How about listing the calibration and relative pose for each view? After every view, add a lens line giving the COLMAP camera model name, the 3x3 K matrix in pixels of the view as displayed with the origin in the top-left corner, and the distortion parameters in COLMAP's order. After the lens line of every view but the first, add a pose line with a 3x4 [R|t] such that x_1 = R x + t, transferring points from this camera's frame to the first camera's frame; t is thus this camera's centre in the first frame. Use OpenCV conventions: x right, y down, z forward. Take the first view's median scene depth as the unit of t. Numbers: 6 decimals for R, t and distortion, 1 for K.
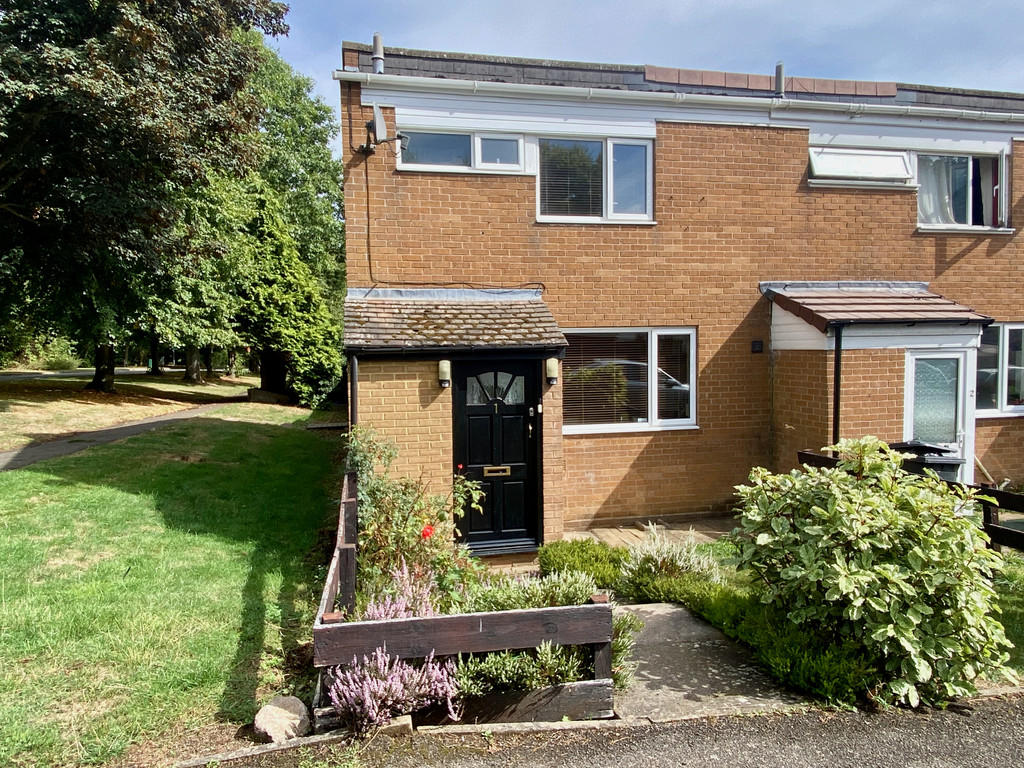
lens RADIAL K [[692.5, 0, 515.7], [0, 692.5, 390.4], [0, 0, 1]] dist [0.086758, -0.103976]
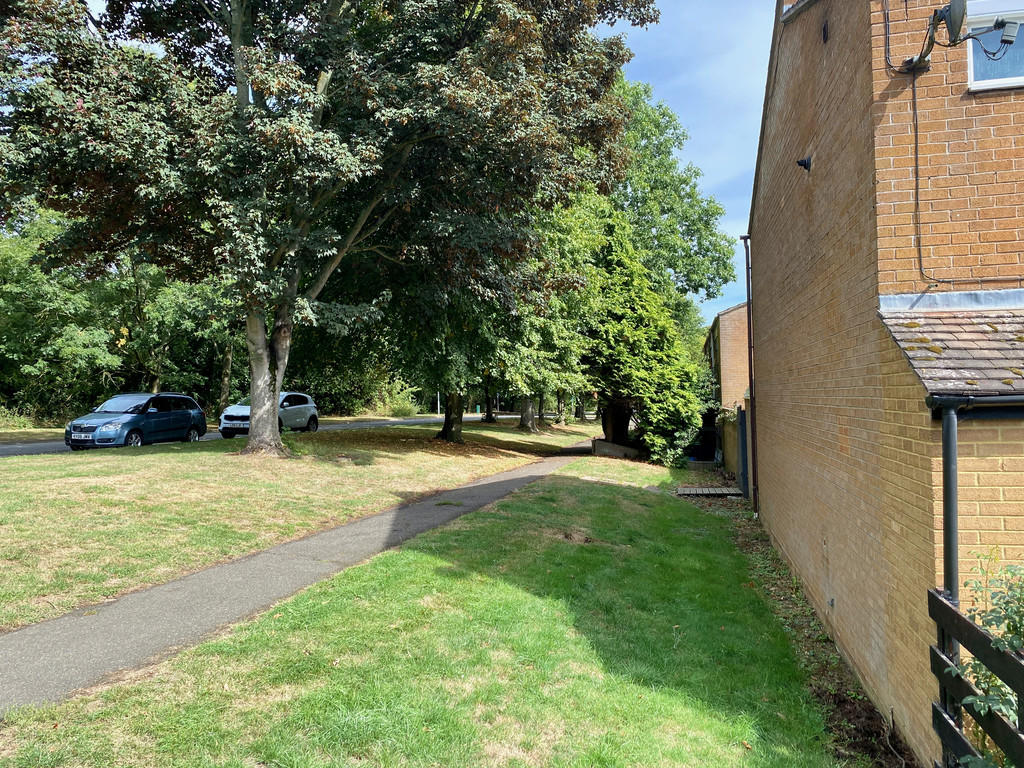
lens RADIAL K [[771.1, 0, 513.6], [0, 771.1, 388.4], [0, 0, 1]] dist [0.086783, -0.138367]
pose [[0.912344, -0.013436, -0.409205, -0.222583], [-0.012742, 0.998046, -0.061178, -0.019106], [0.409227, 0.061030, 0.910389, 0.231283]]
